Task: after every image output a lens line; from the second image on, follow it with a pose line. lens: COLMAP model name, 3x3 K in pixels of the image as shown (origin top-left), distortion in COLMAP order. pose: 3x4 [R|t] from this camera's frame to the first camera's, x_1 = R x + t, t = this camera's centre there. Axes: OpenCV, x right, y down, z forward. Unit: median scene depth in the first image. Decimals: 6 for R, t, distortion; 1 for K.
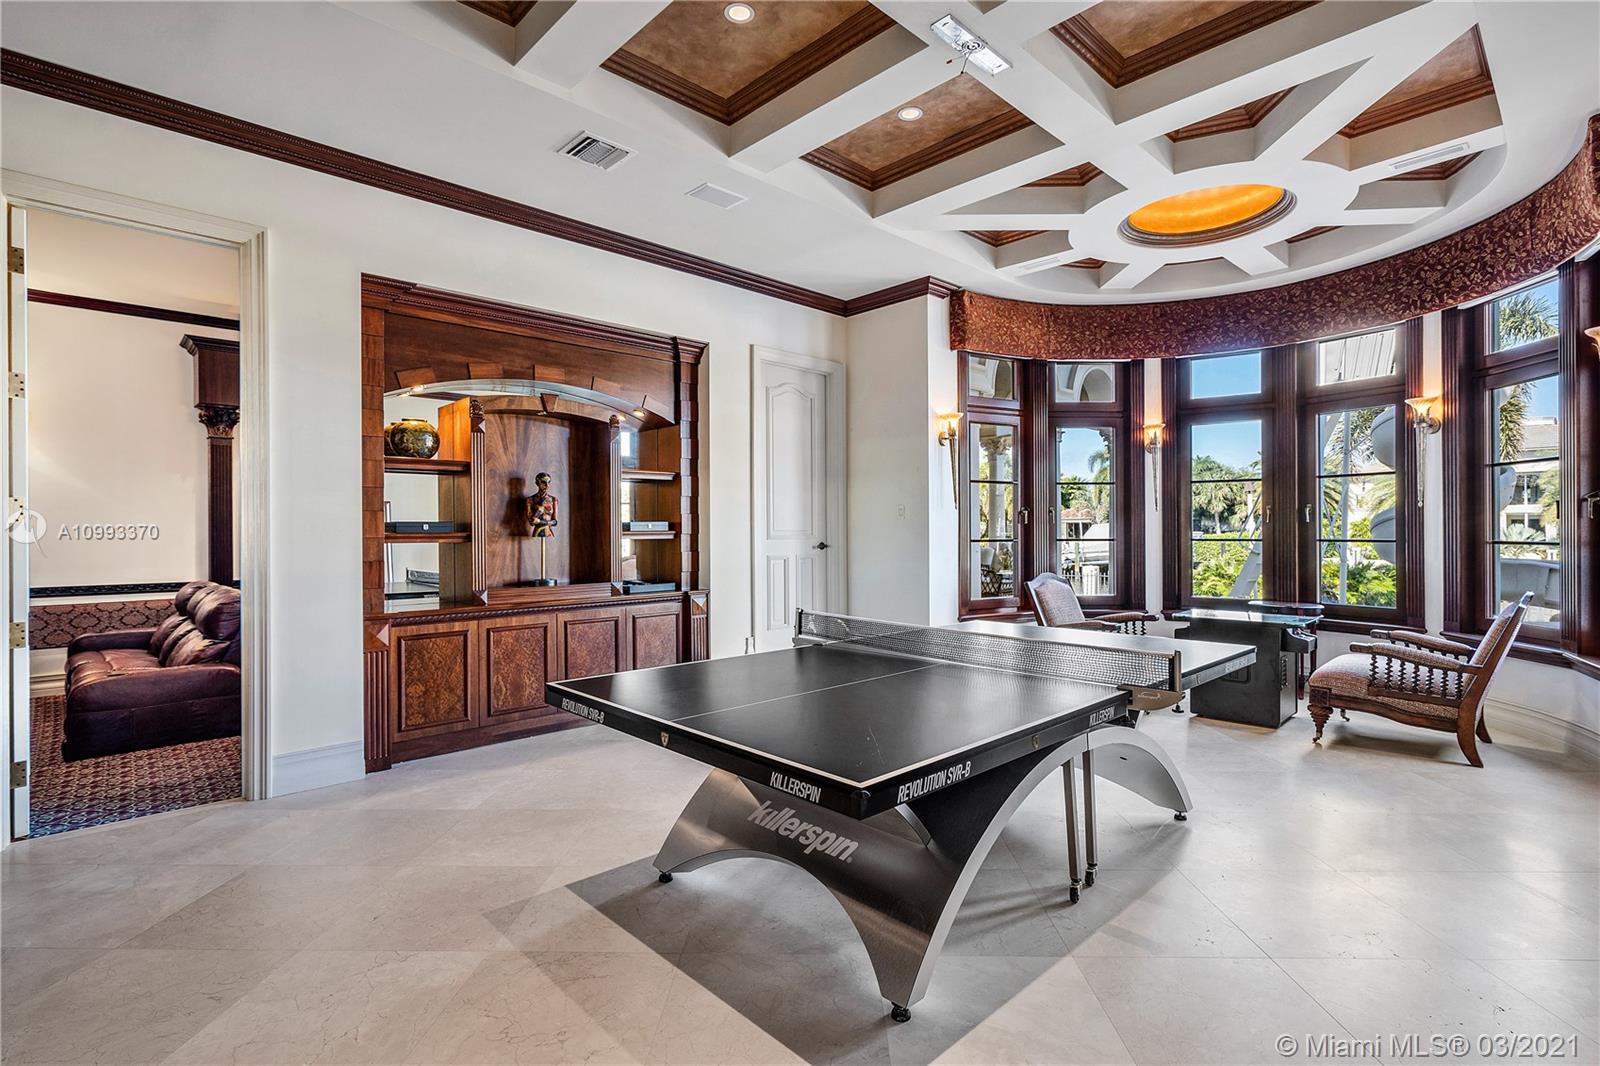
lens RADIAL K [[747.3, 0, 799.7], [0, 747.3, 527.3], [0, 0, 1]] dist [-0.019977, 0.000008]
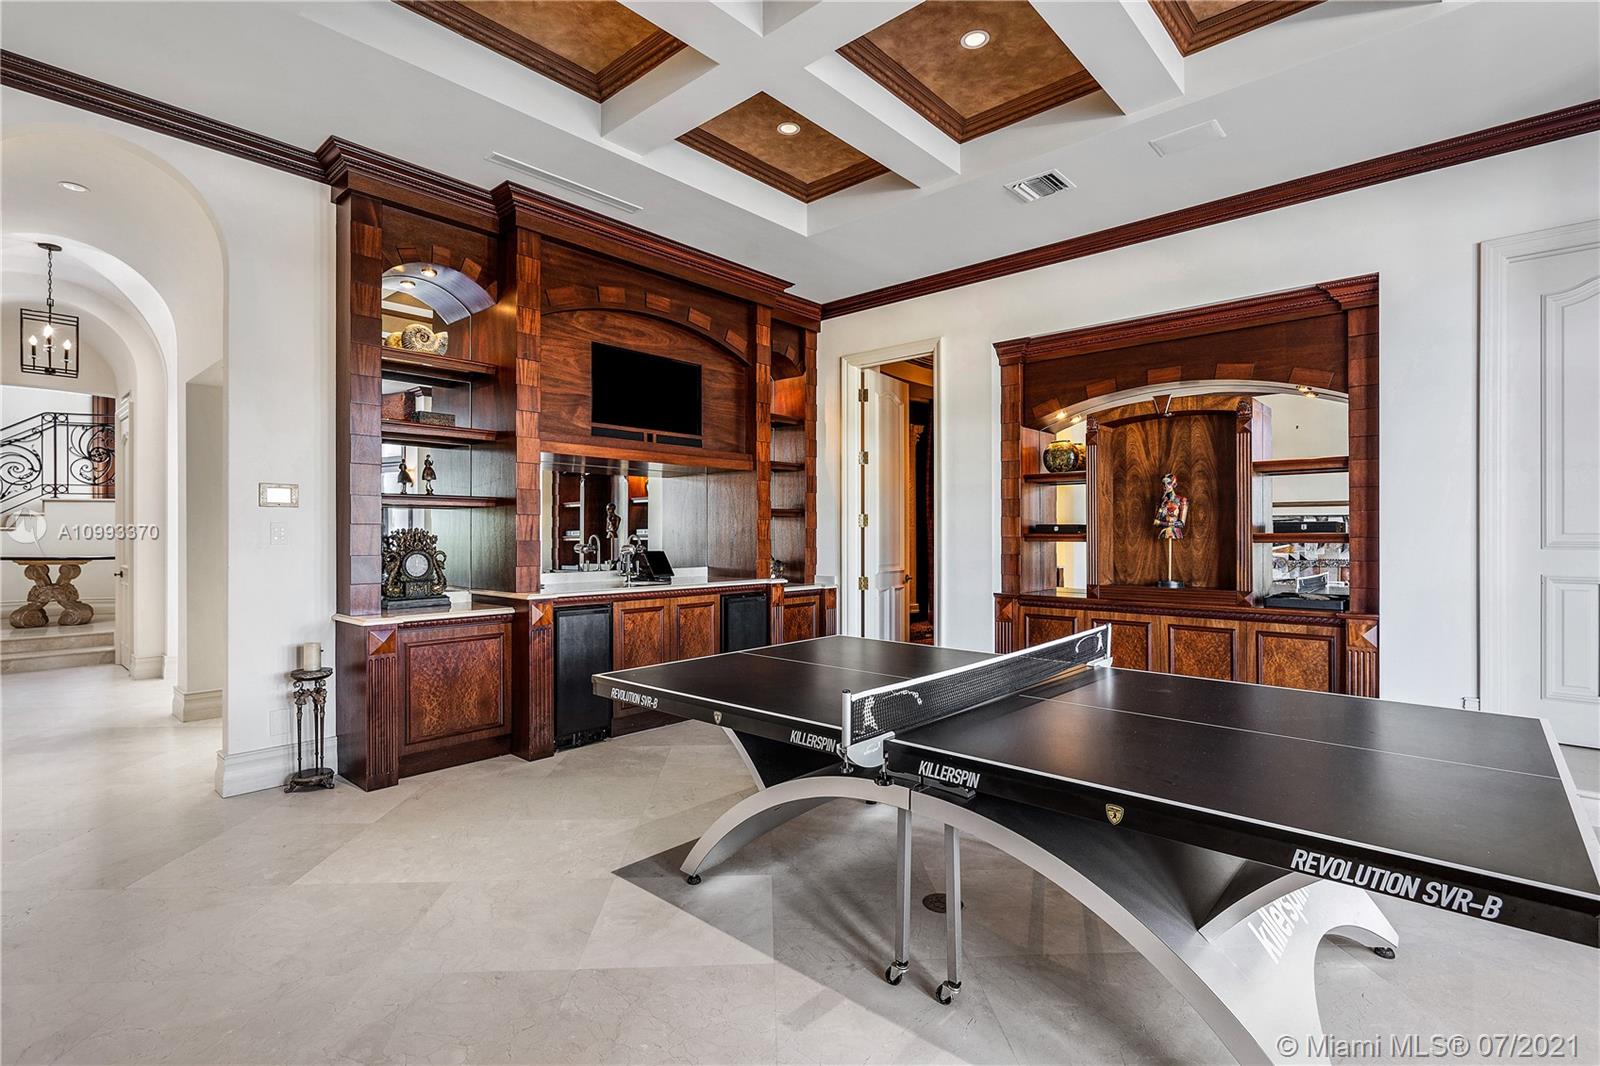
lens RADIAL K [[747.3, 0, 800.7], [0, 747.3, 532.2], [0, 0, 1]] dist [-0.019977, 0.000008]
pose [[0.080122, 0.003425, -0.996779, 0.653797], [0.004217, 0.999984, 0.003775, -0.001144], [0.996776, -0.004506, 0.080106, 0.460093]]
